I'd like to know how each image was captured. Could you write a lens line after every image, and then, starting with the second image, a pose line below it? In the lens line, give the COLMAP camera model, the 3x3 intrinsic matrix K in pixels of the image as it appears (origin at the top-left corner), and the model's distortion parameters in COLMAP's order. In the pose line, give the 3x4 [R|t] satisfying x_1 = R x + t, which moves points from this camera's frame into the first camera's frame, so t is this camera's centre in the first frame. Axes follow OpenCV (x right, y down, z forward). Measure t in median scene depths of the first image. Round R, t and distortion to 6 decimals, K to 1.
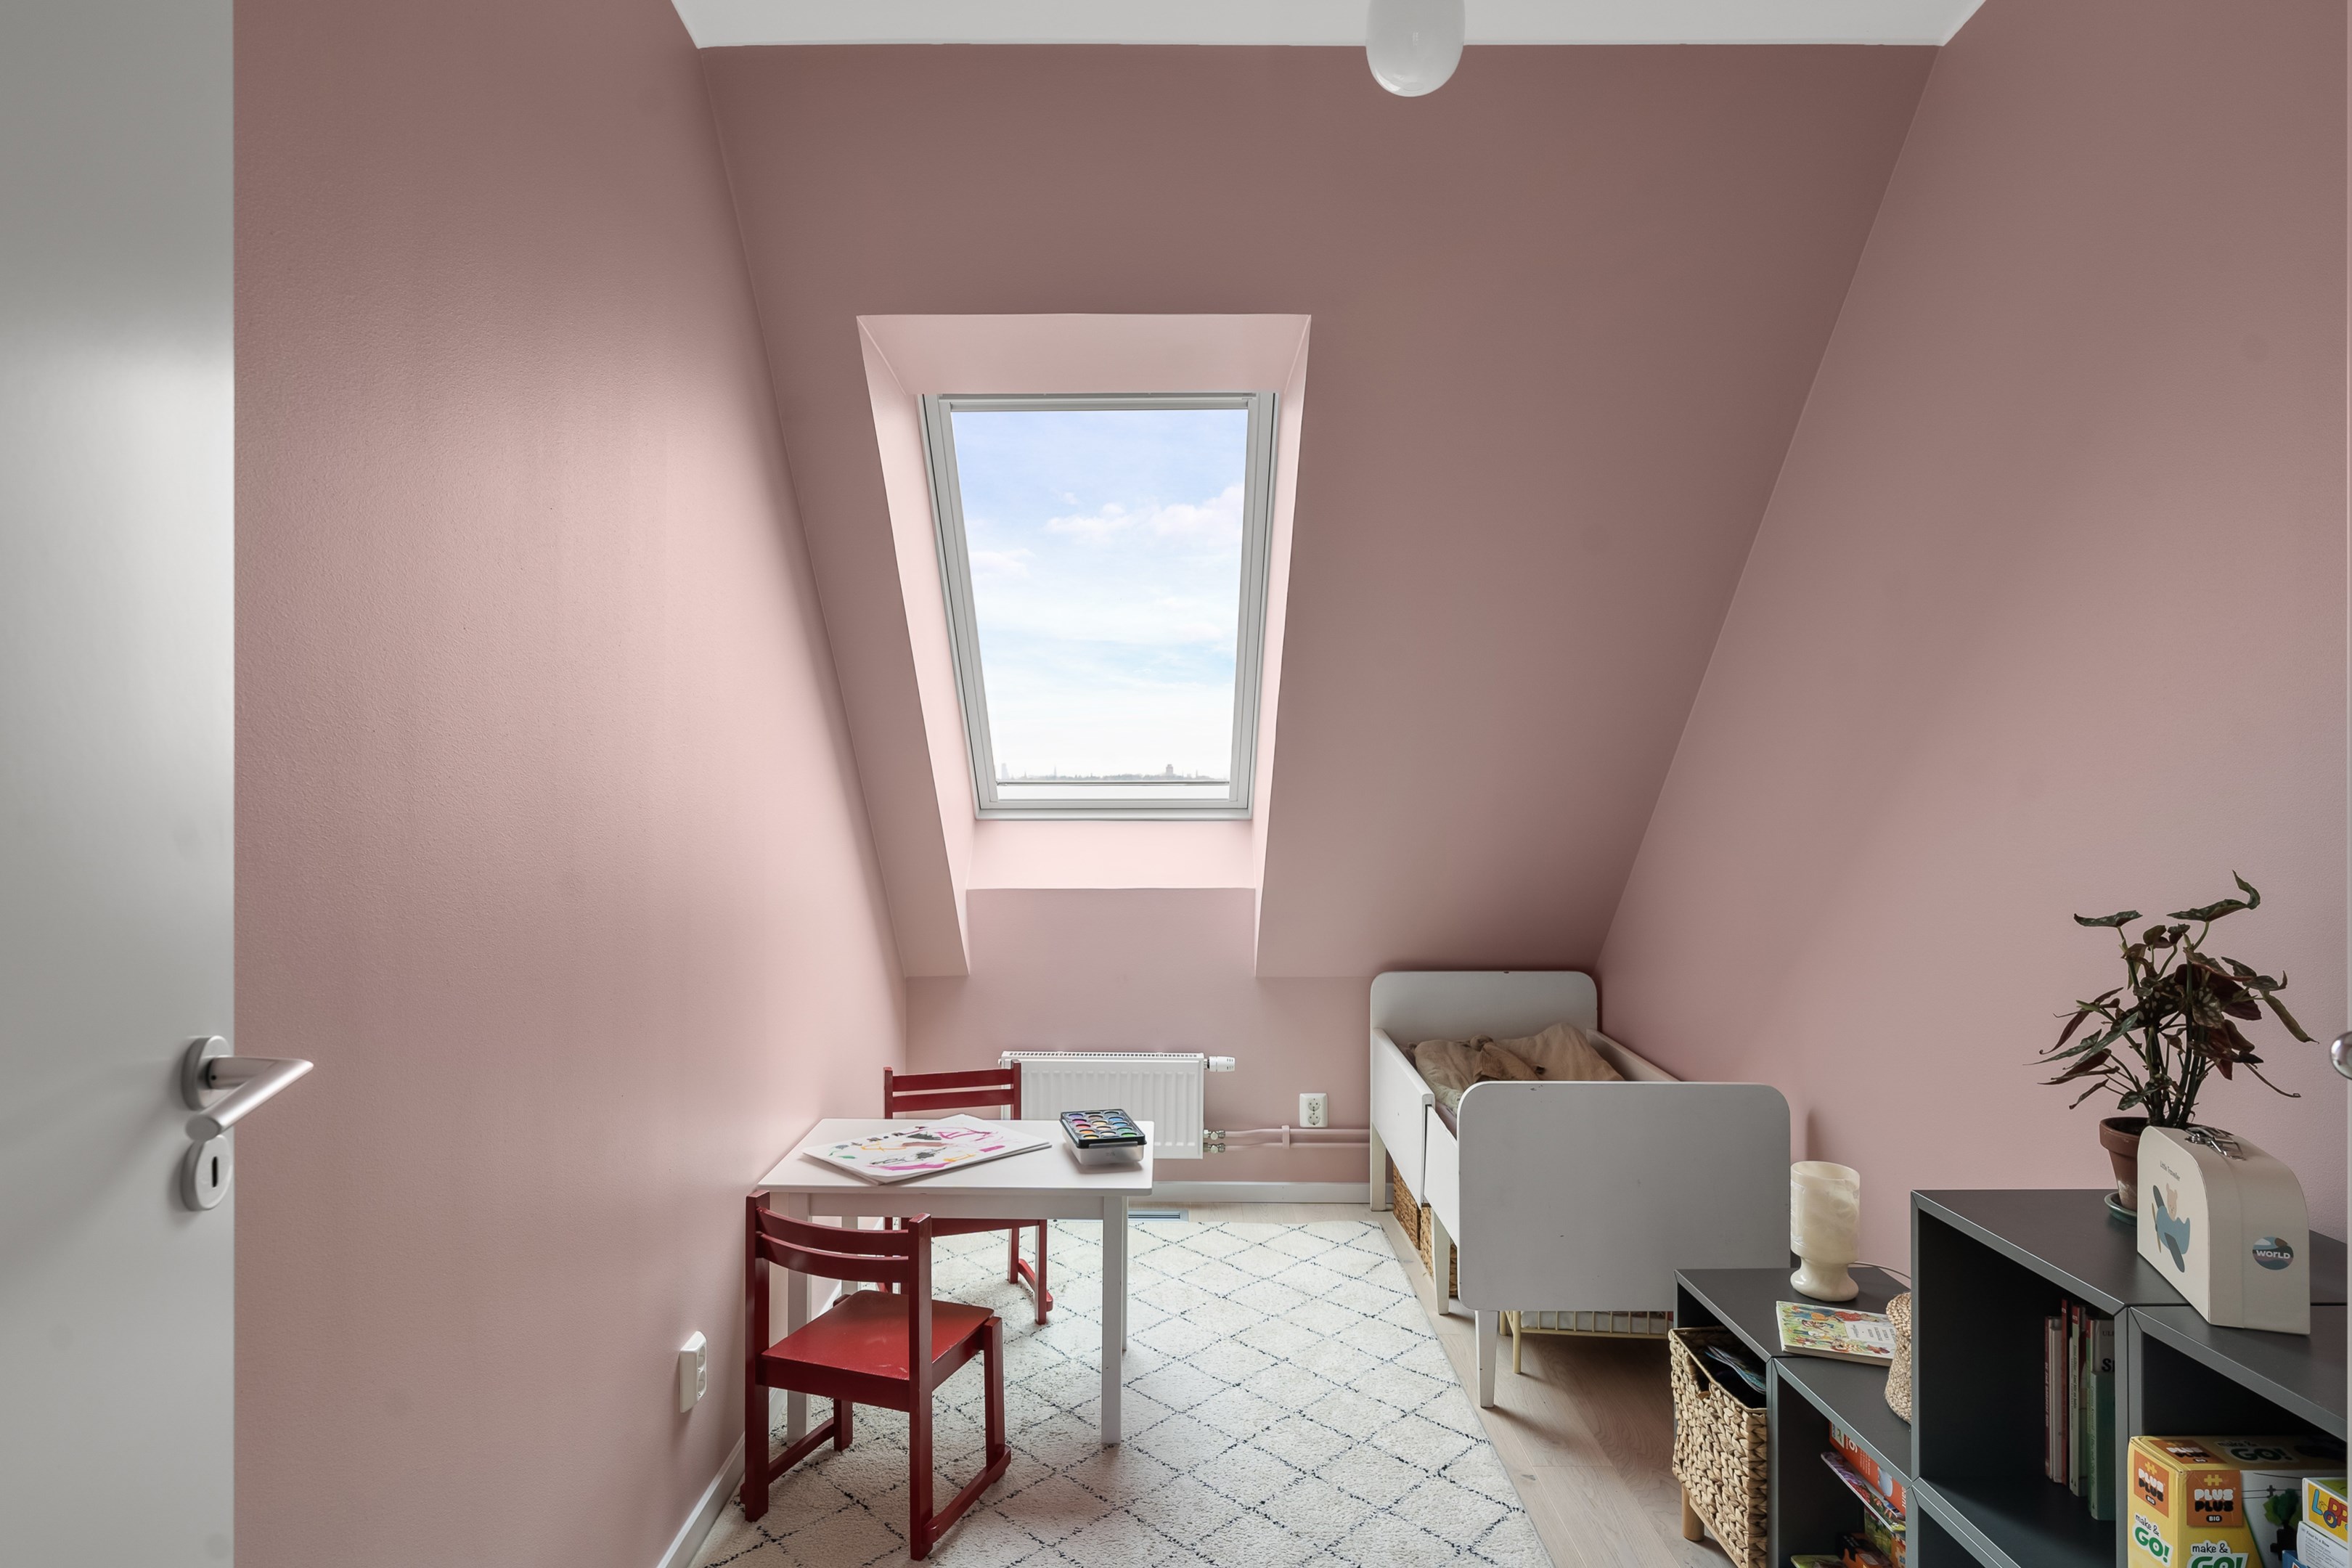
lens RADIAL K [[1302.5, 0, 1170.3], [0, 1302.5, 775.3], [0, 0, 1]] dist [-0.006840, 0.003419]
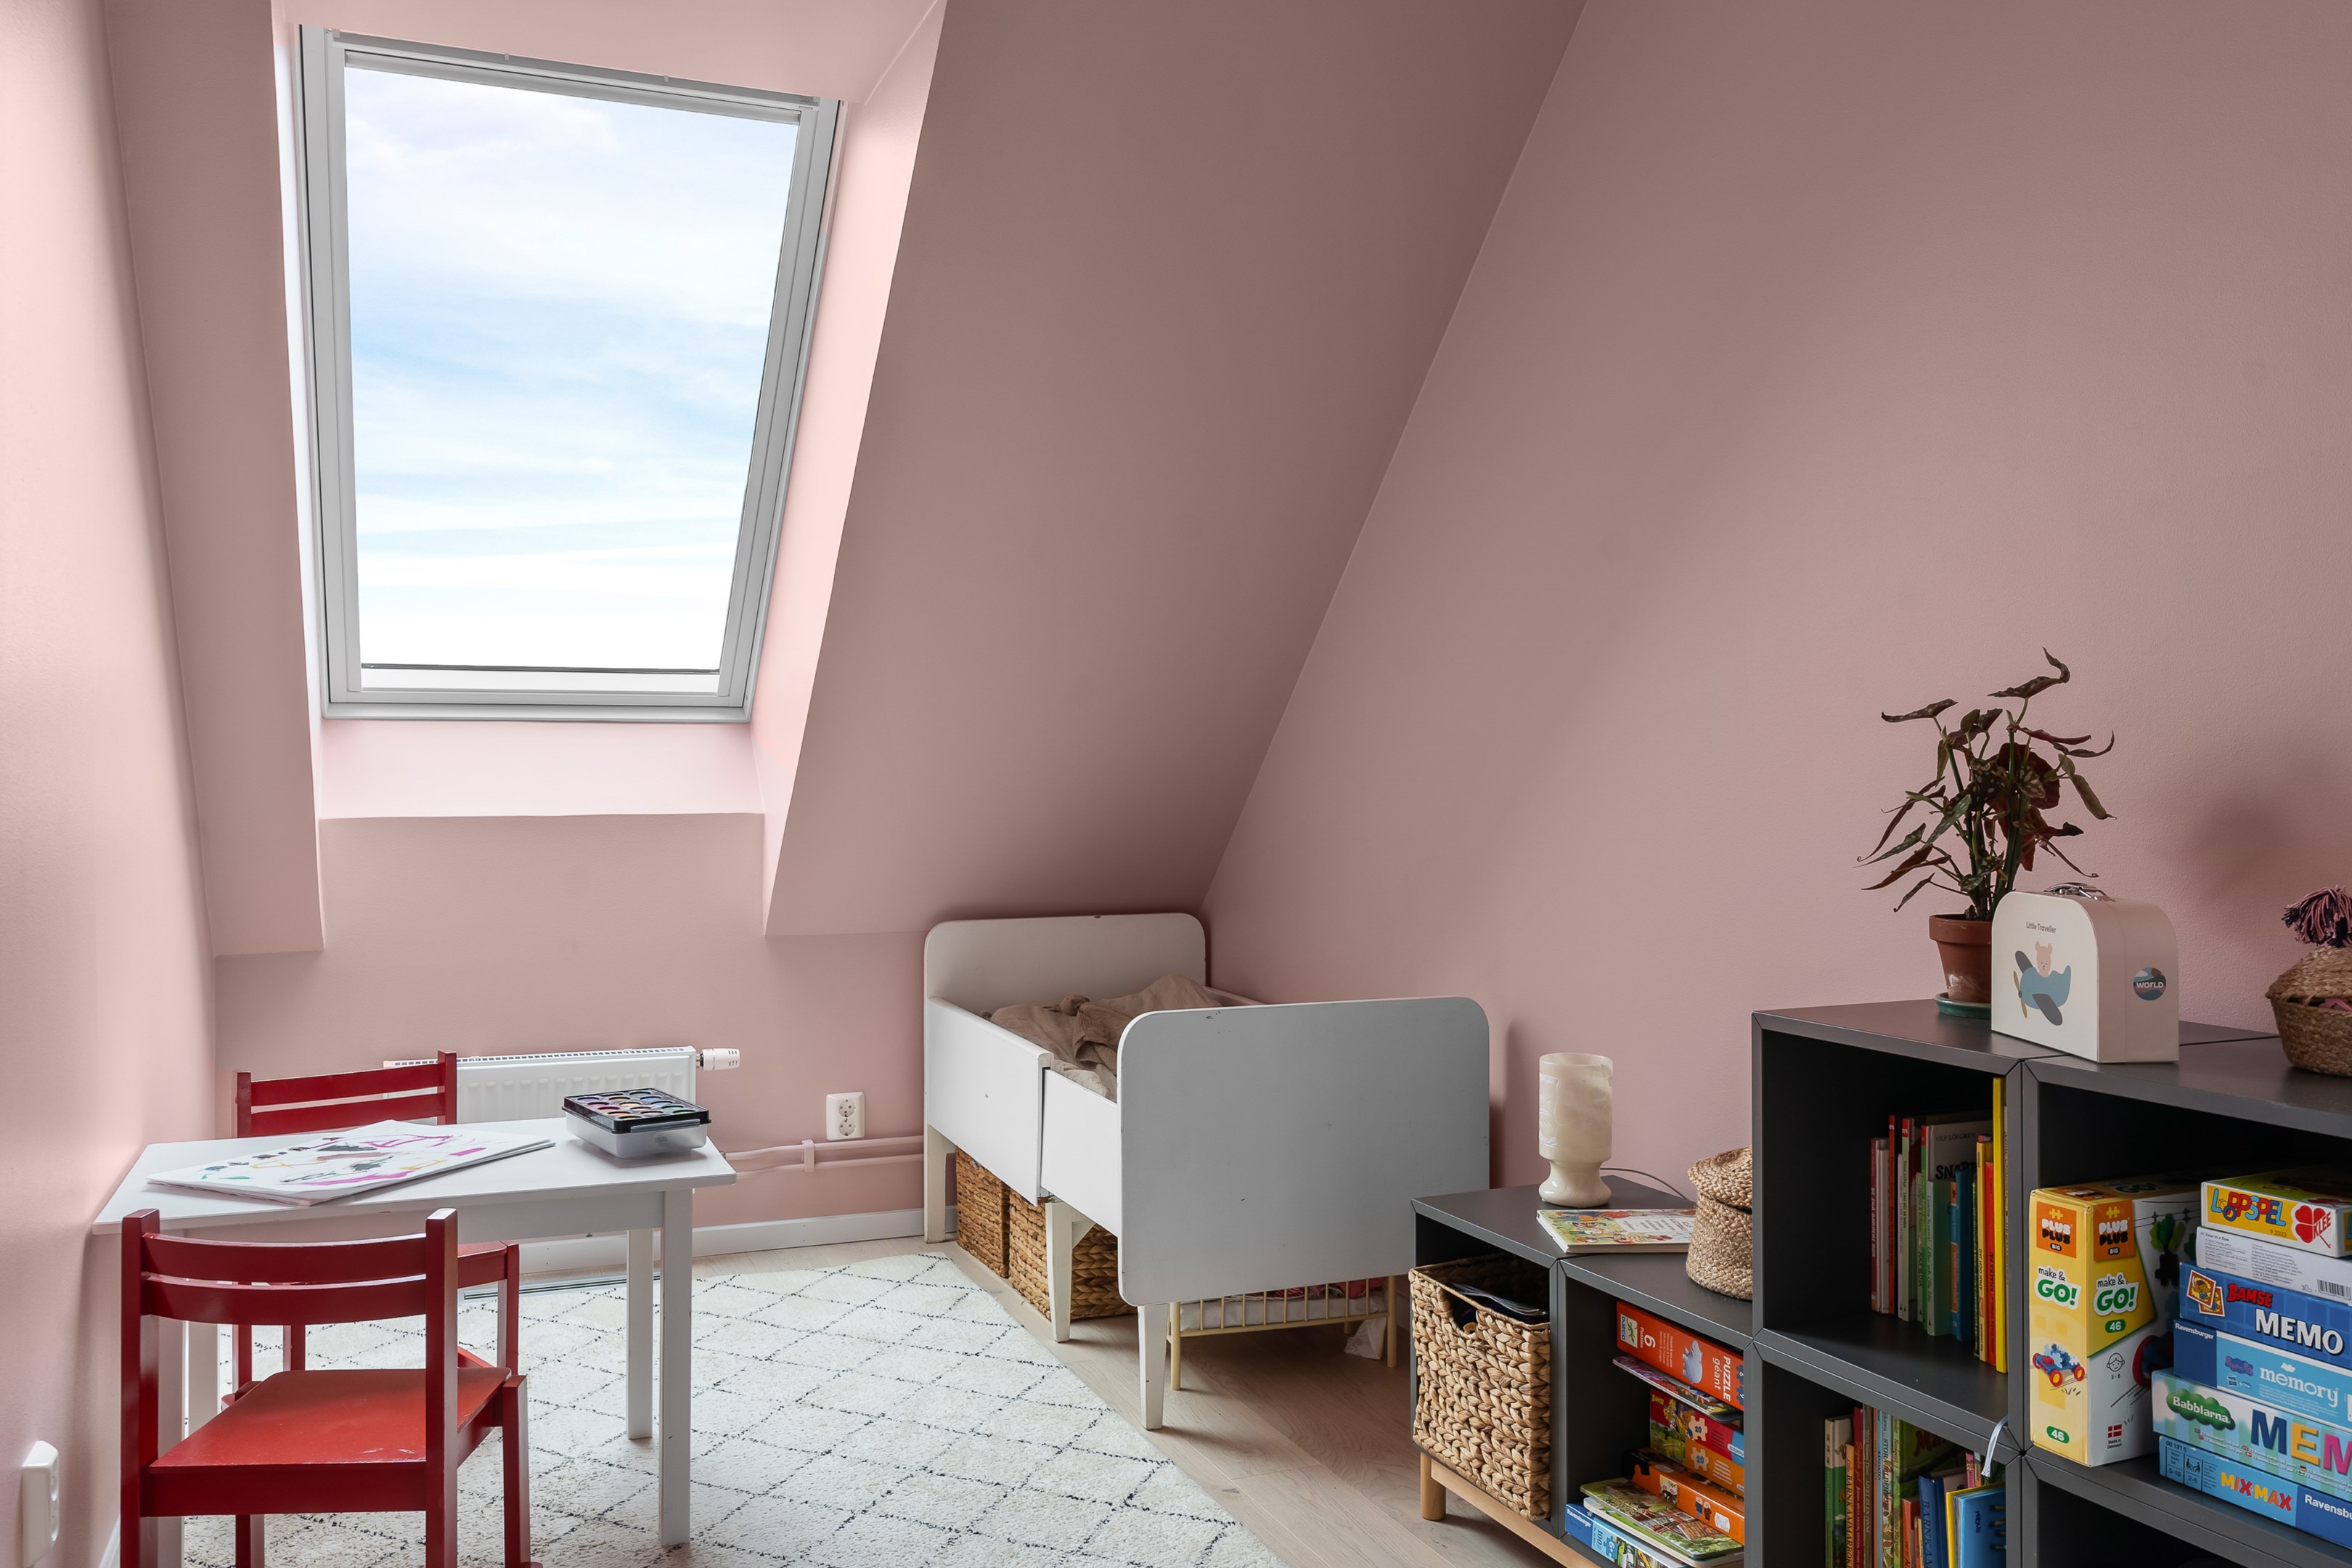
lens RADIAL K [[1777.6, 0, 1185.2], [0, 1777.6, 754.3], [0, 0, 1]] dist [0.003076, -0.001385]
pose [[0.924195, -0.000362, 0.381922, -0.158117], [-0.001088, 0.999993, 0.003579, 0.084508], [-0.381920, -0.003723, 0.924188, 0.010937]]
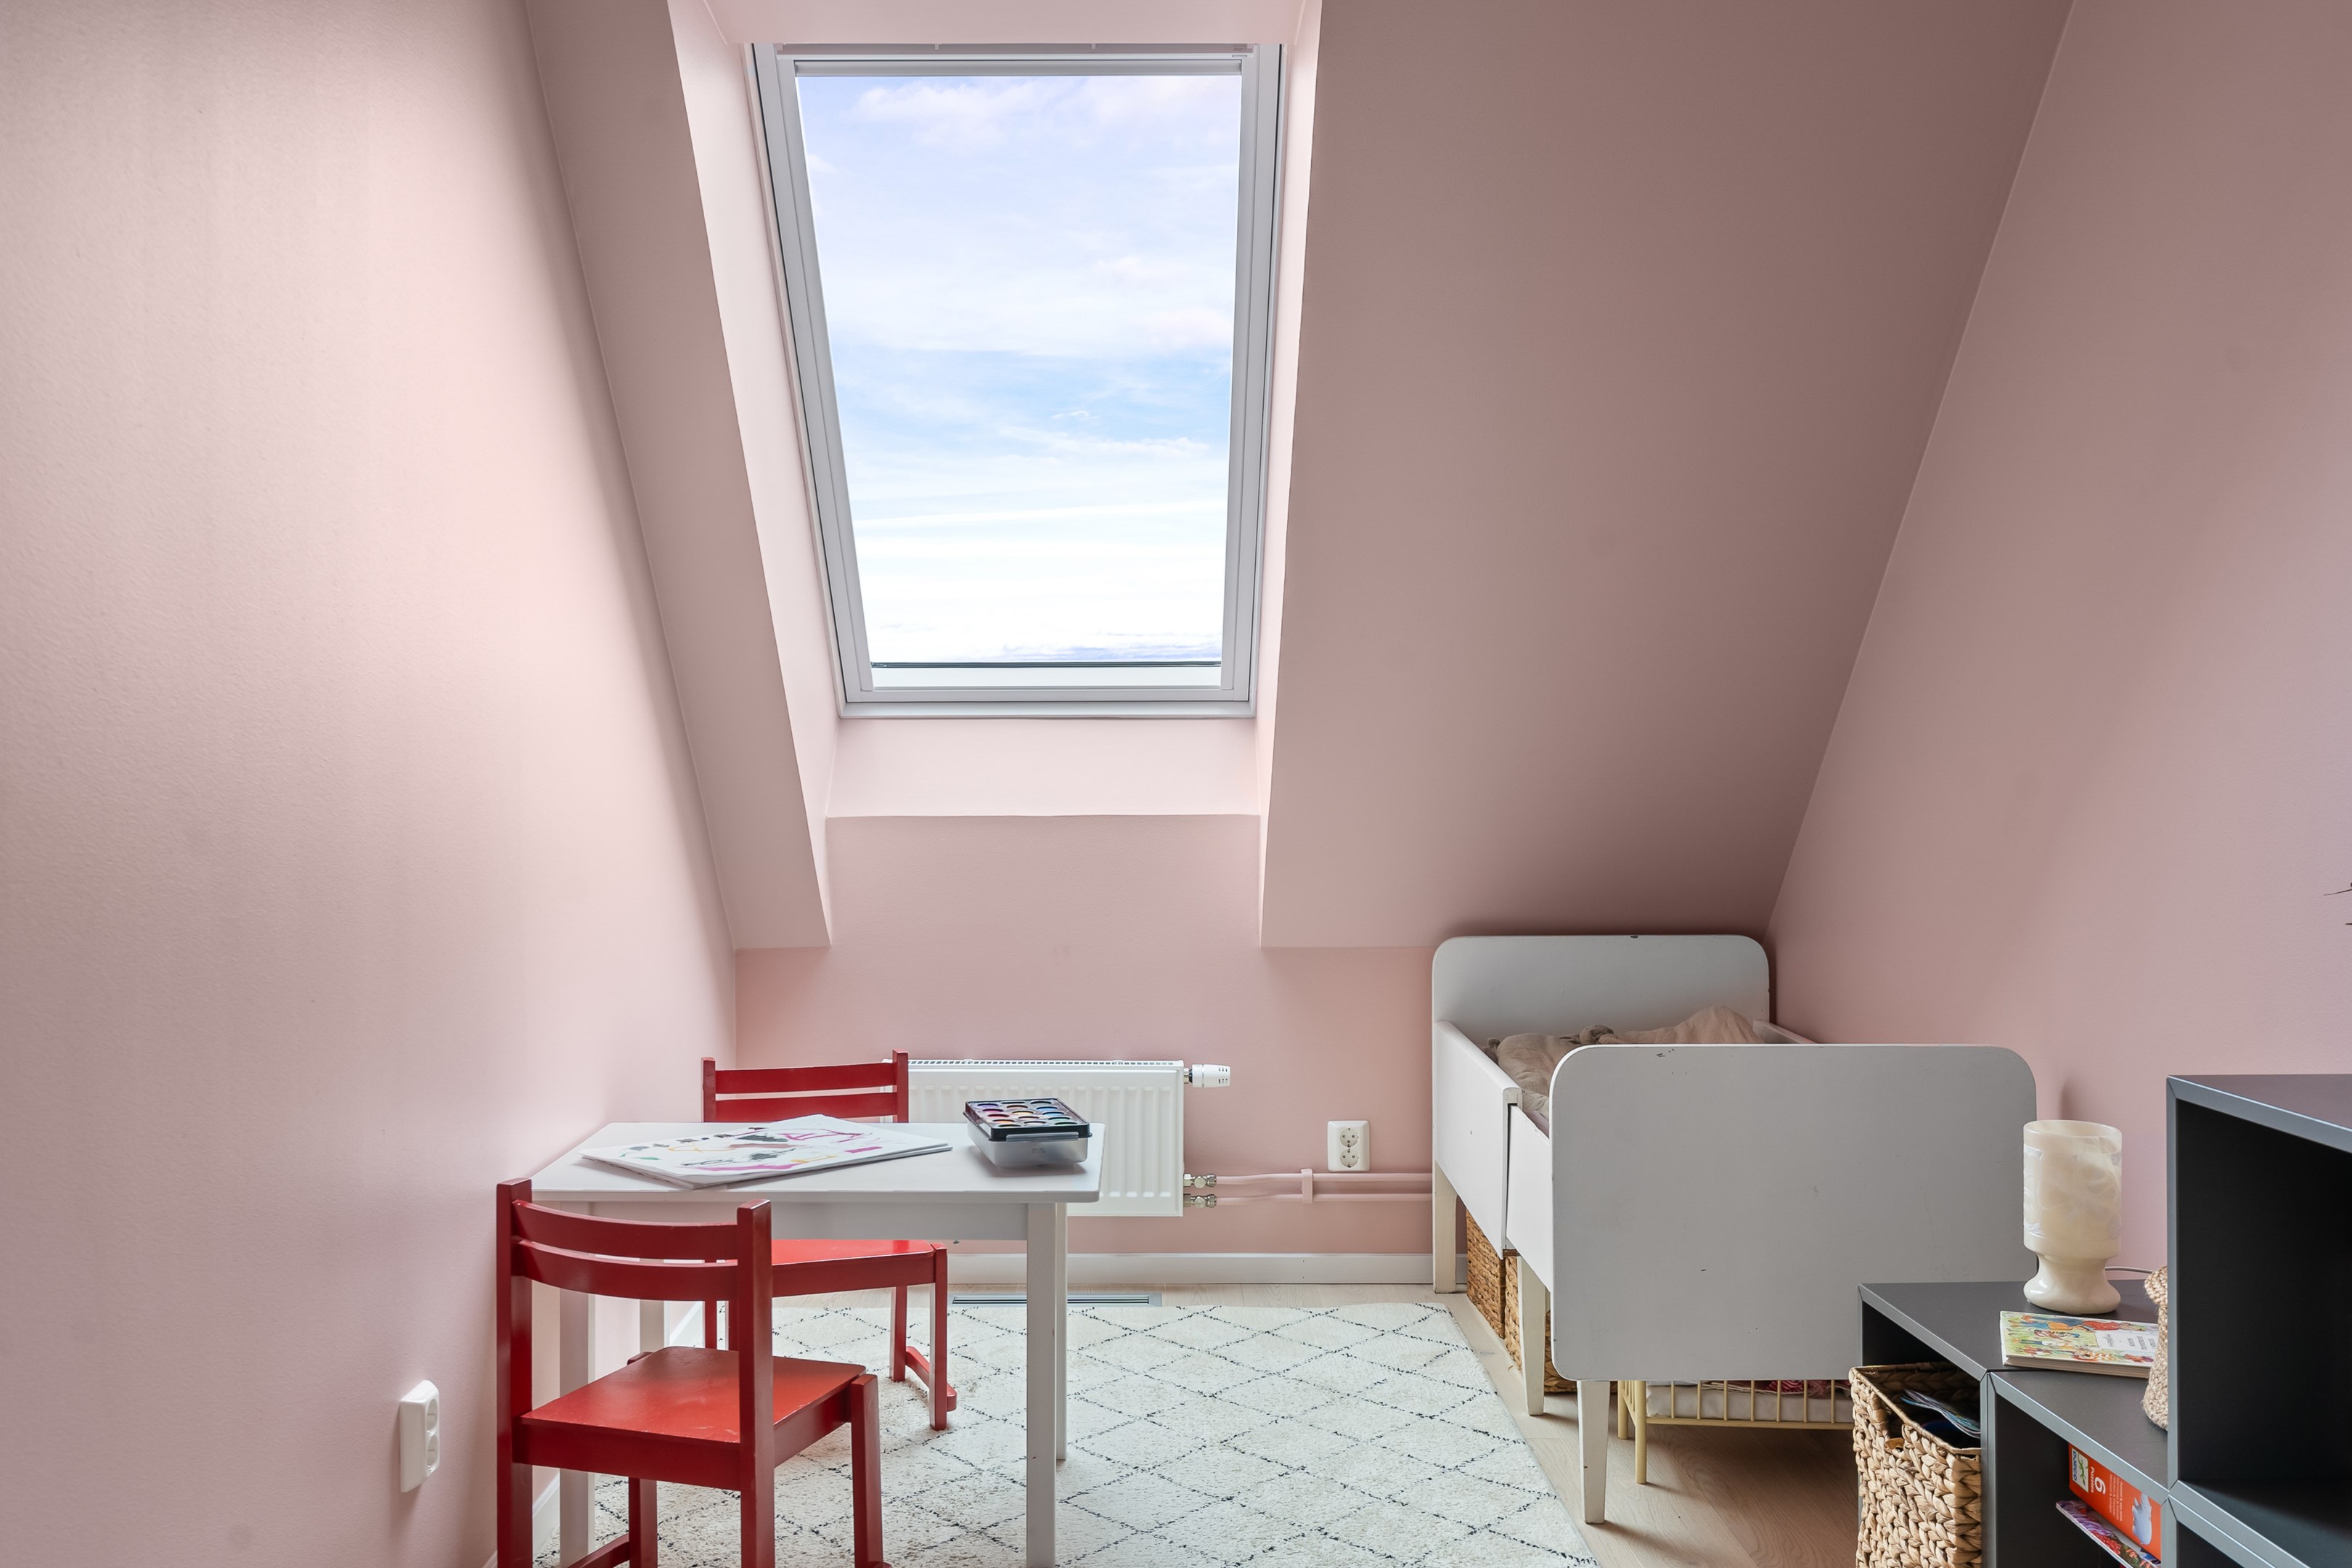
lens RADIAL K [[2002.7, 0, 1185.0], [0, 2002.7, 764.5], [0, 0, 1]] dist [0.006454, -0.006512]
pose [[0.999802, -0.005298, 0.019205, 0.012129], [0.005101, 0.999934, 0.010331, 0.083728], [-0.019258, -0.010231, 0.999762, -0.043555]]
